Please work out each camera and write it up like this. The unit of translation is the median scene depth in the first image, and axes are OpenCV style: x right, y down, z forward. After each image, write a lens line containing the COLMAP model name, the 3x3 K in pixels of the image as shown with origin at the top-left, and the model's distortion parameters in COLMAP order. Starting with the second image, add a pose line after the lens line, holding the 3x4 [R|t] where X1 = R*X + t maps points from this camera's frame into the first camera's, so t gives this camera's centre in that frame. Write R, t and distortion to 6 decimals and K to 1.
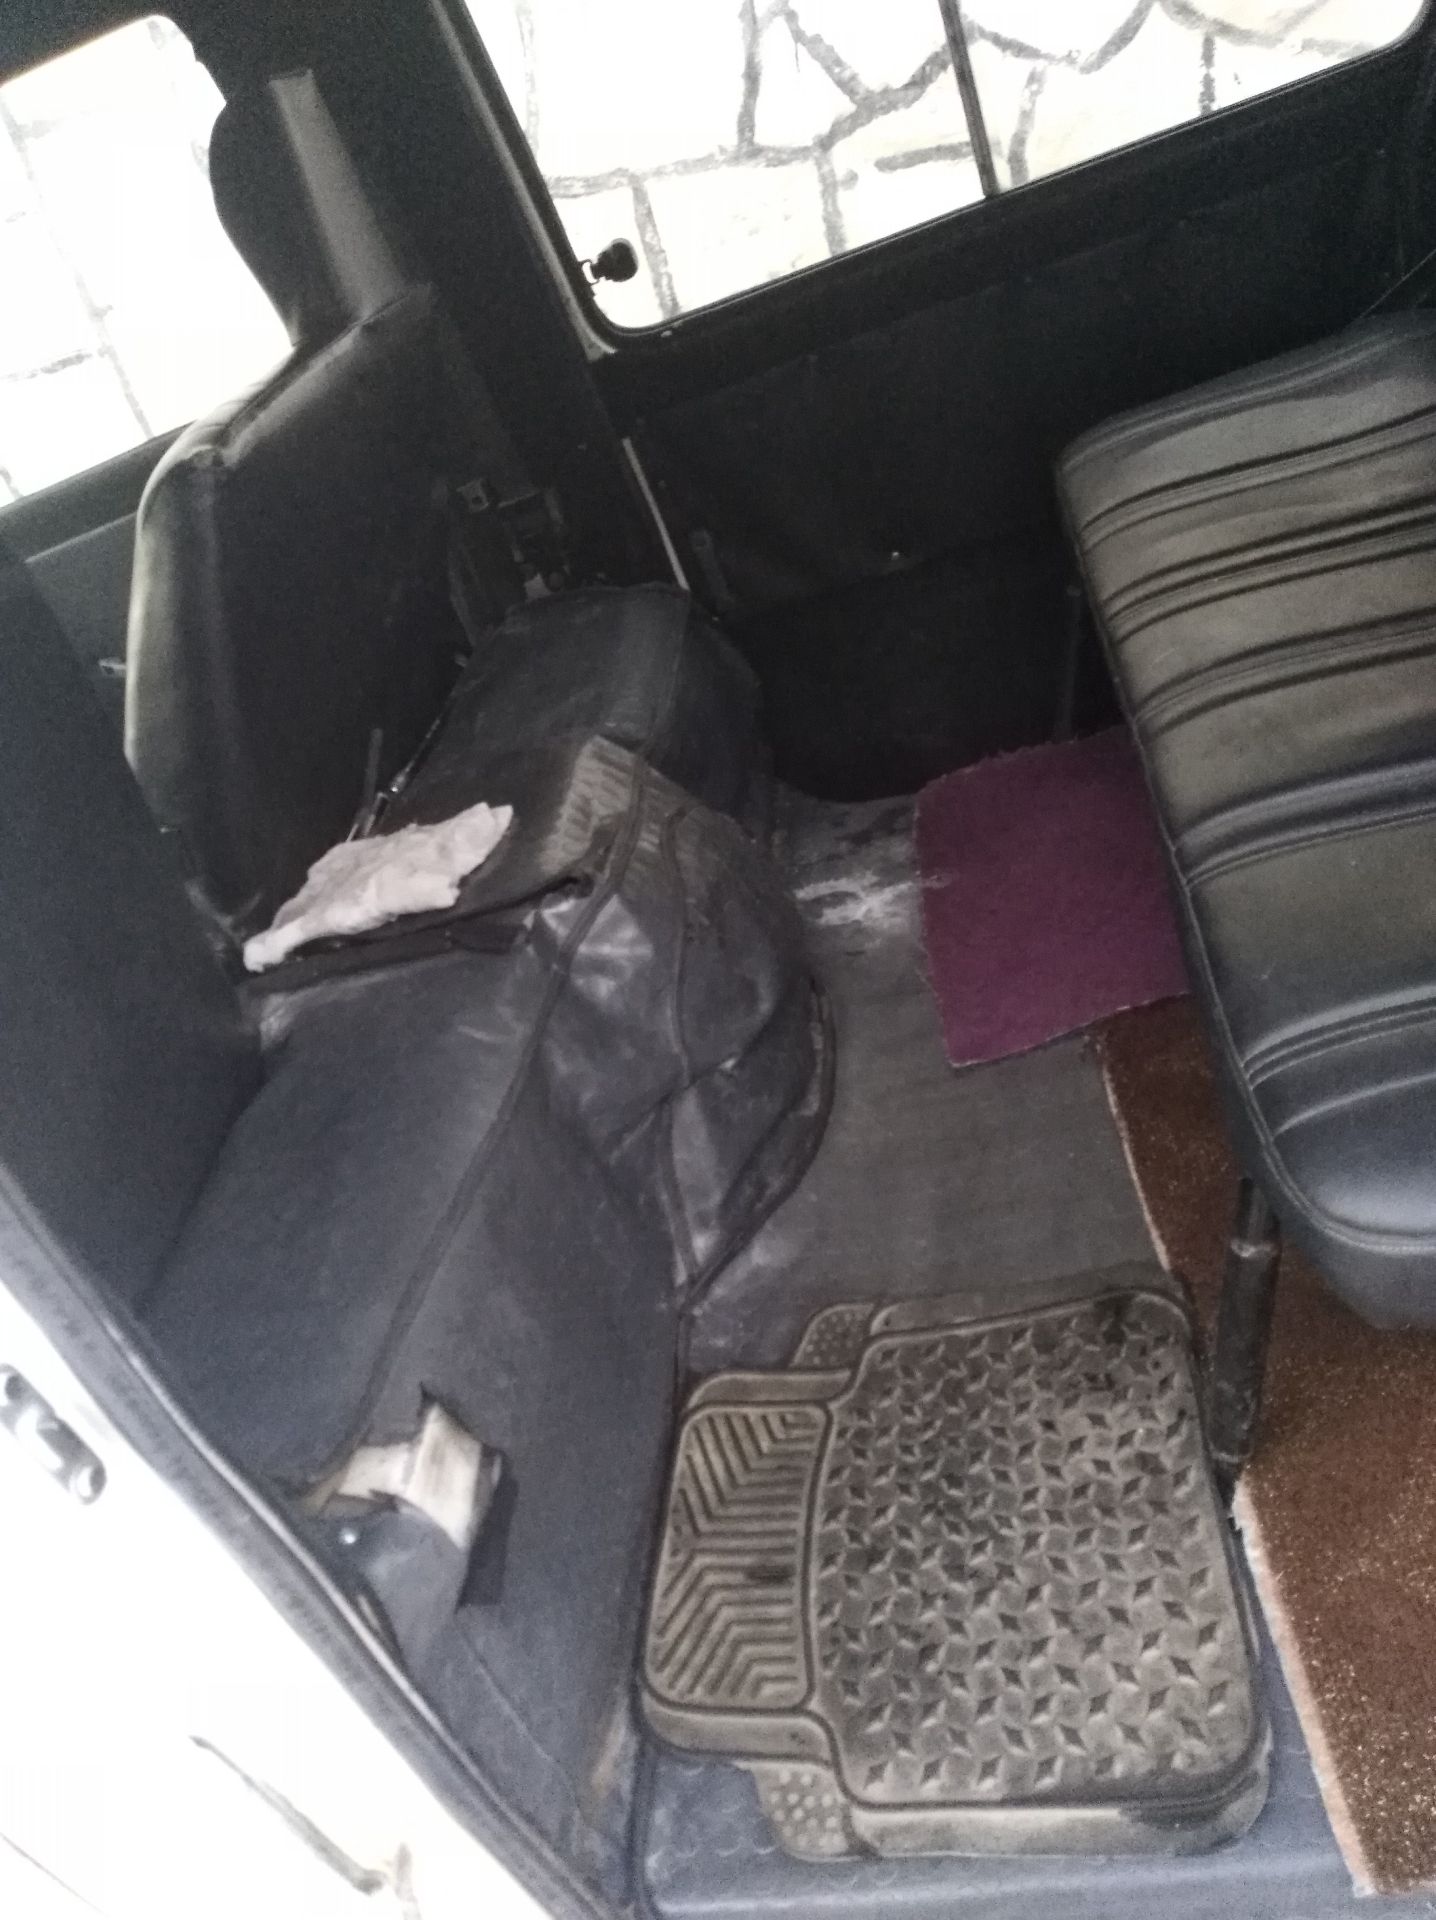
lens RADIAL K [[1416.9, 0, 713.5], [0, 1416.9, 951.5], [0, 0, 1]] dist [0.013916, -0.014397]
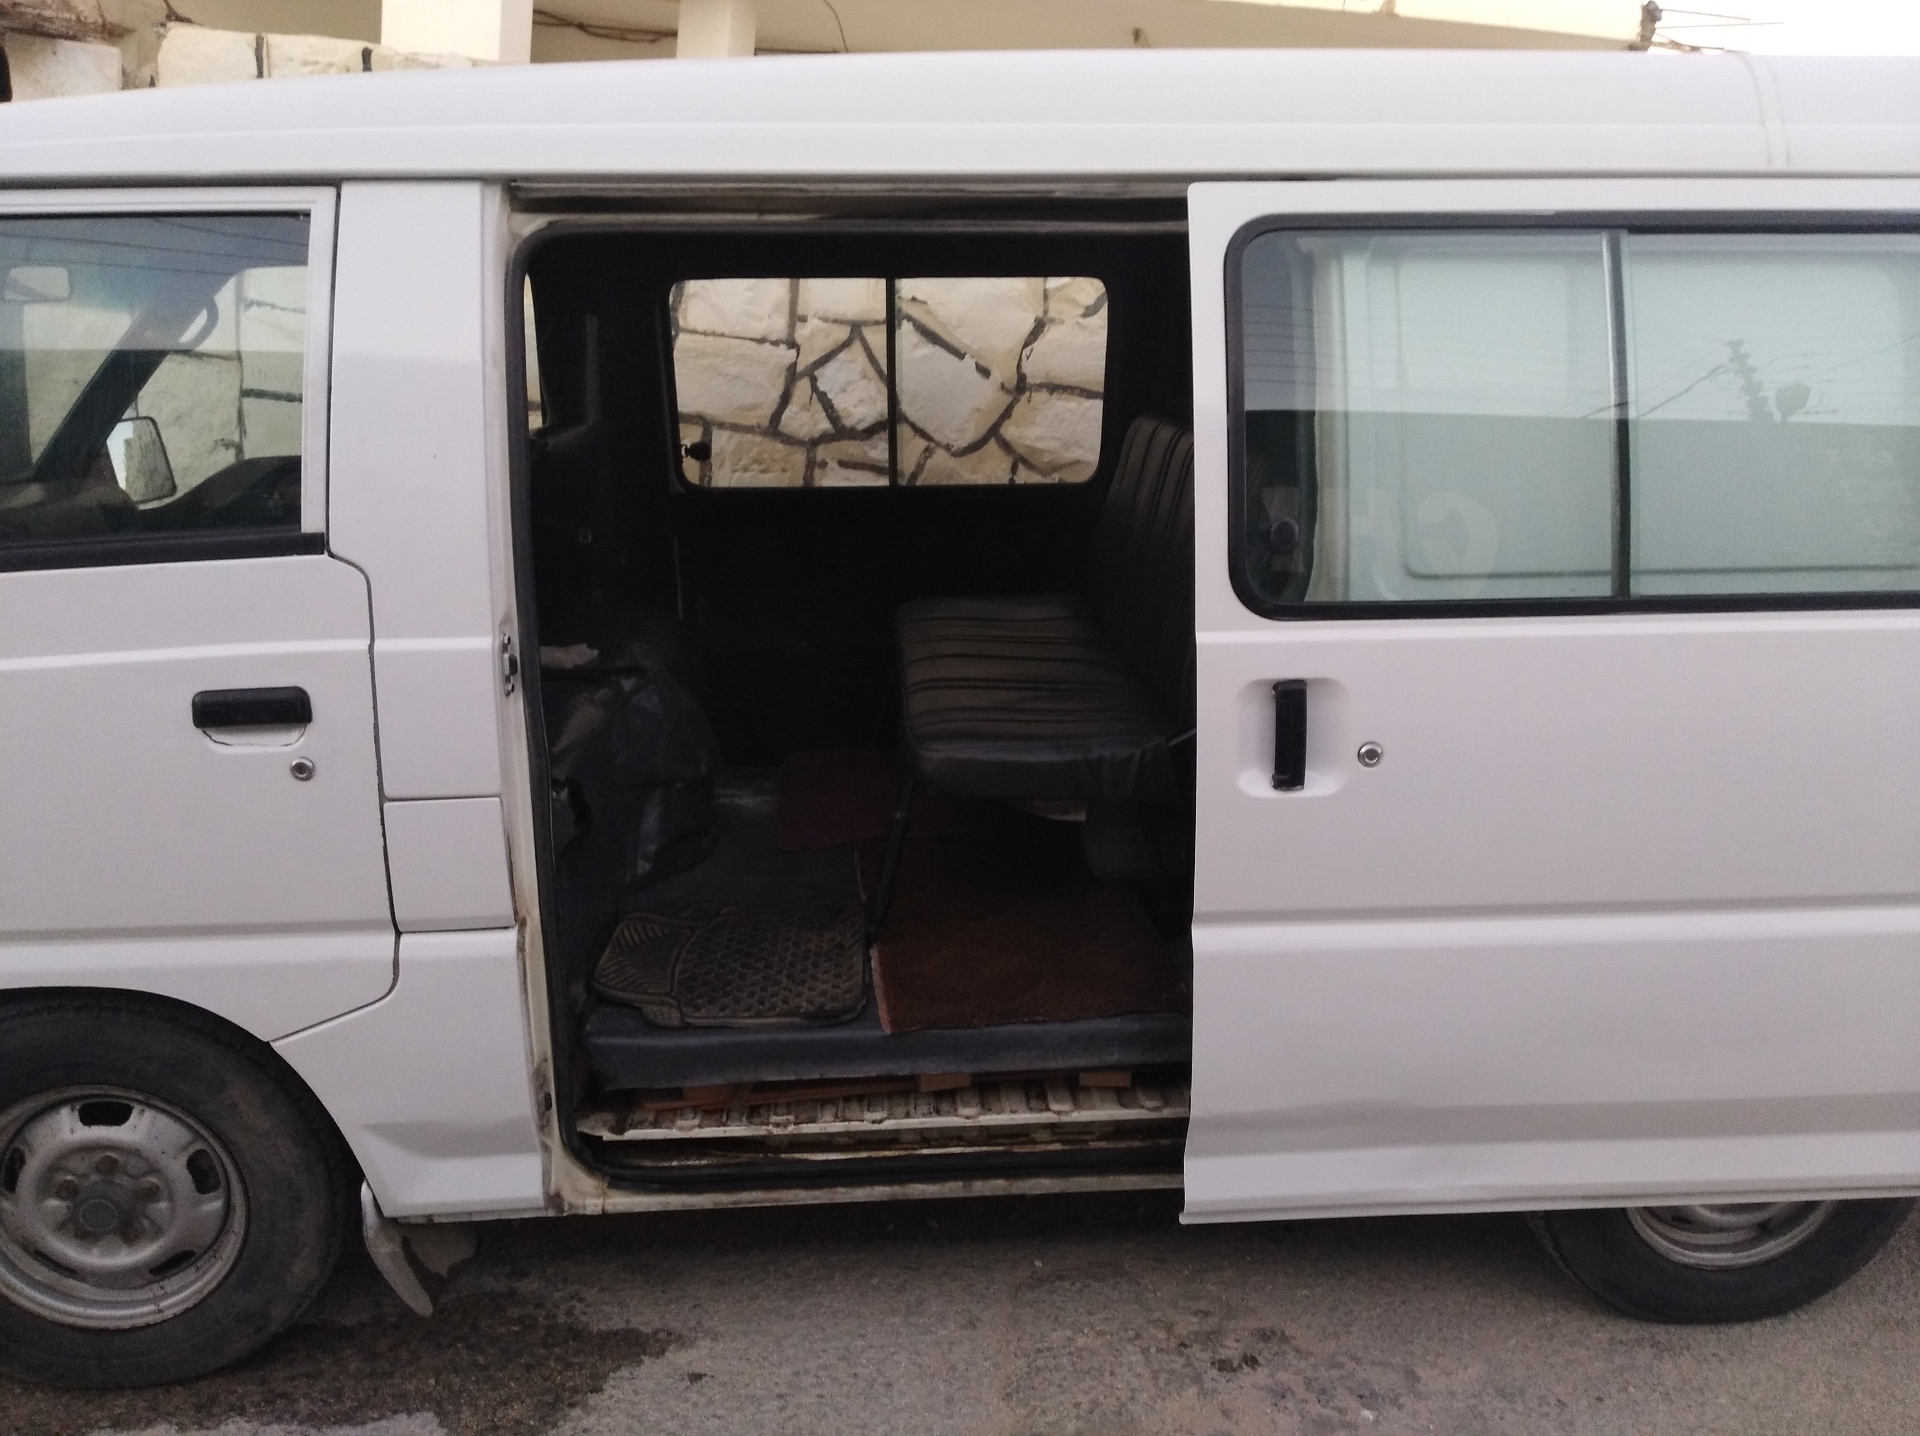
lens RADIAL K [[1463.6, 0, 960.0], [0, 1463.6, 718.0], [0, 0, 1]] dist [0.004677, -0.014187]
pose [[0.929165, 0.290097, 0.229121, -0.134347], [-0.185291, 0.901810, -0.390391, 0.795458], [-0.319875, 0.320283, 0.891683, -1.099698]]
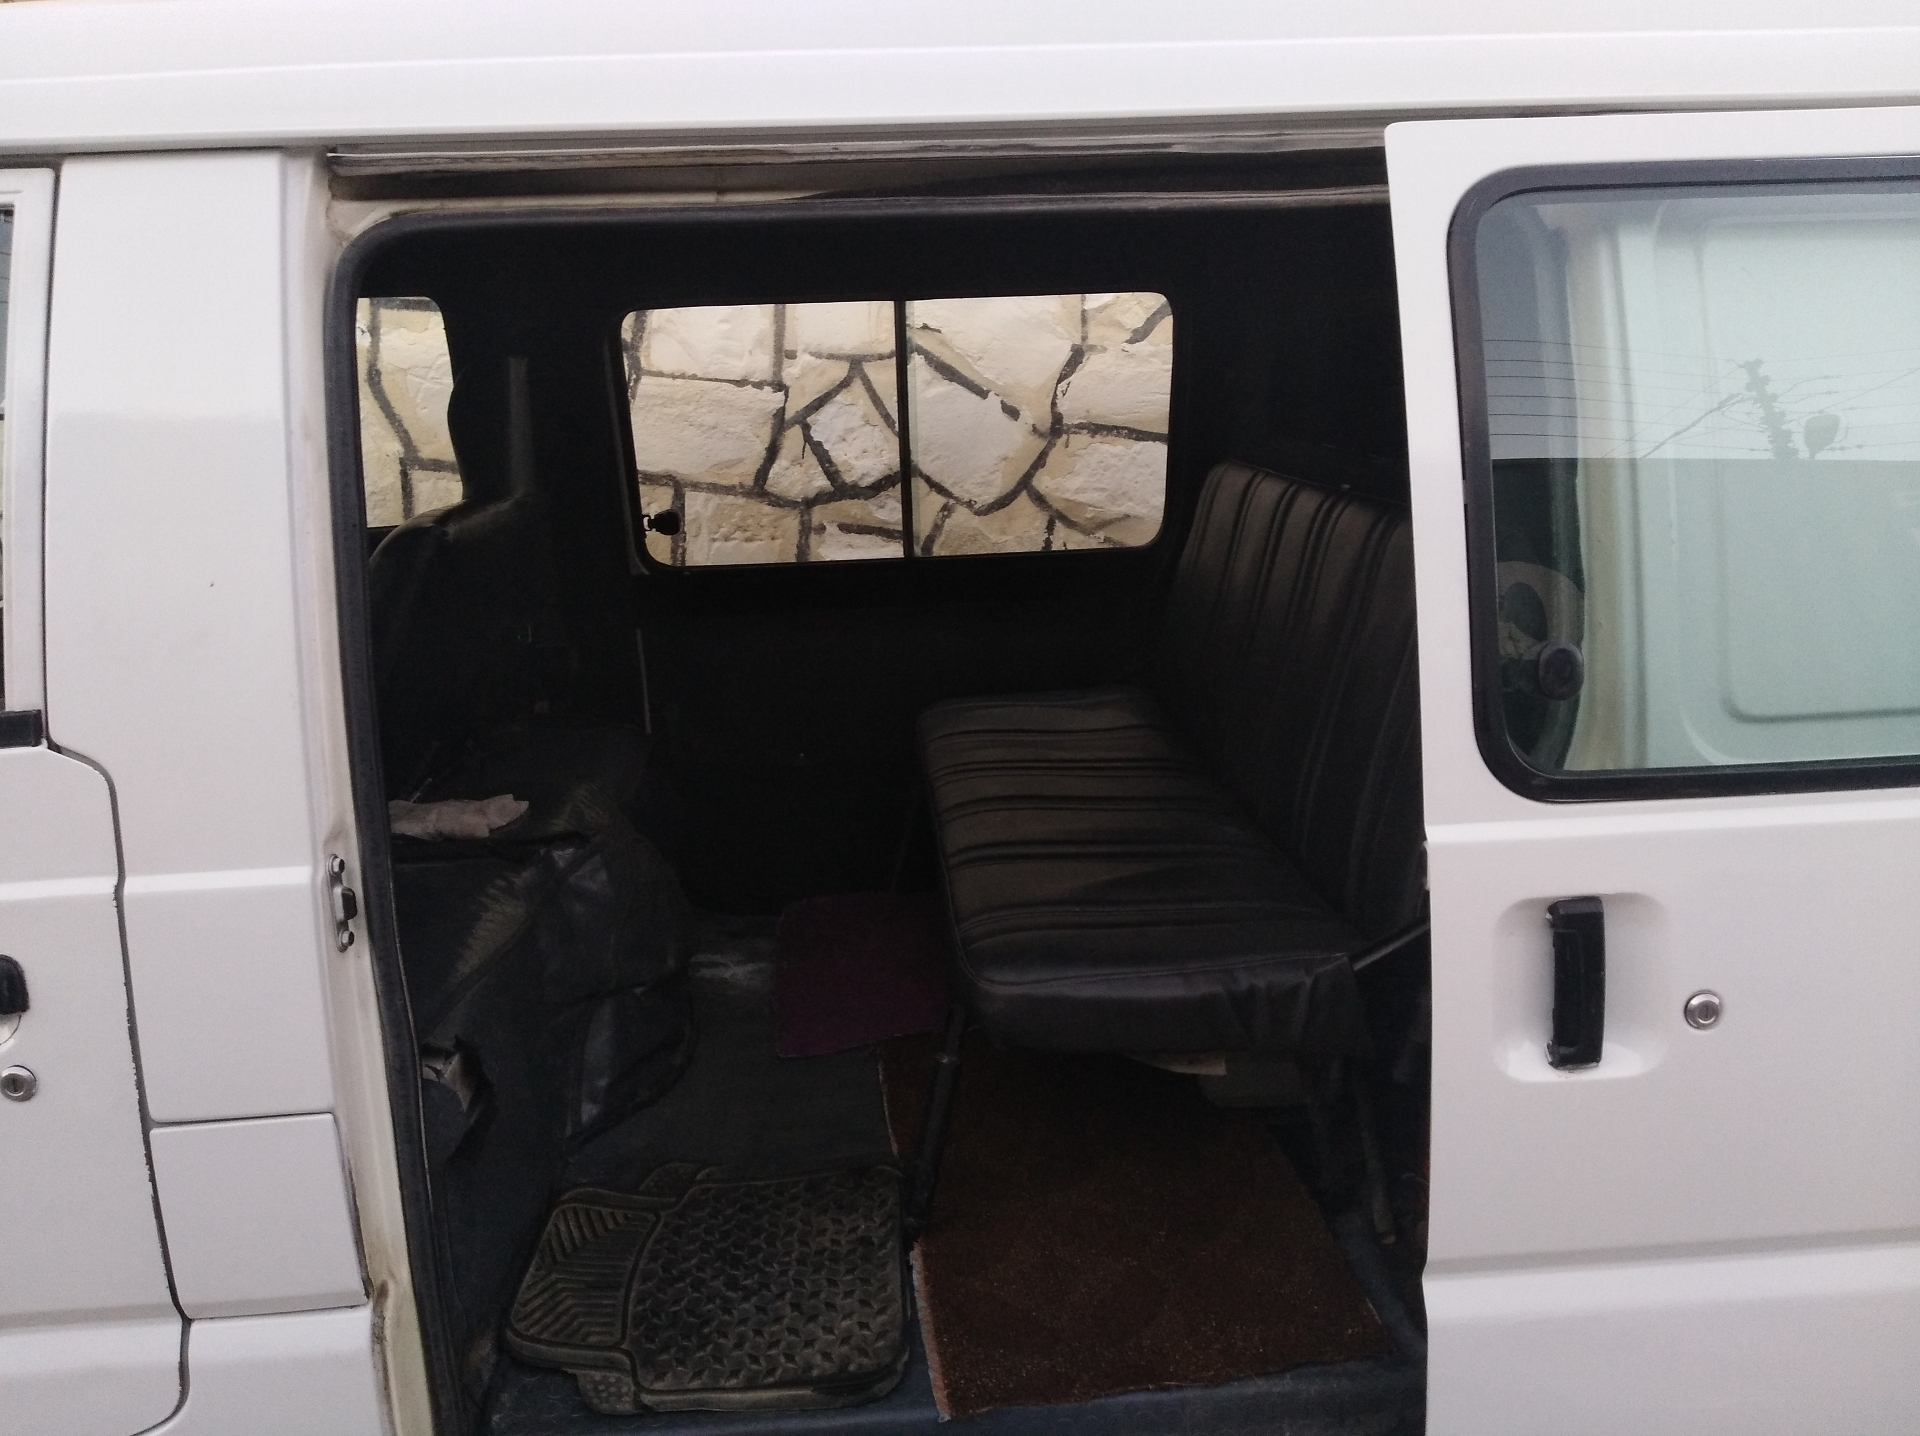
lens RADIAL K [[1450.8, 0, 949.1], [0, 1450.8, 716.0], [0, 0, 1]] dist [0.018968, -0.047078]
pose [[0.938144, 0.269044, 0.217946, -0.101288], [-0.162761, 0.898248, -0.408240, 0.421862], [-0.305604, 0.347514, 0.886476, -0.585647]]
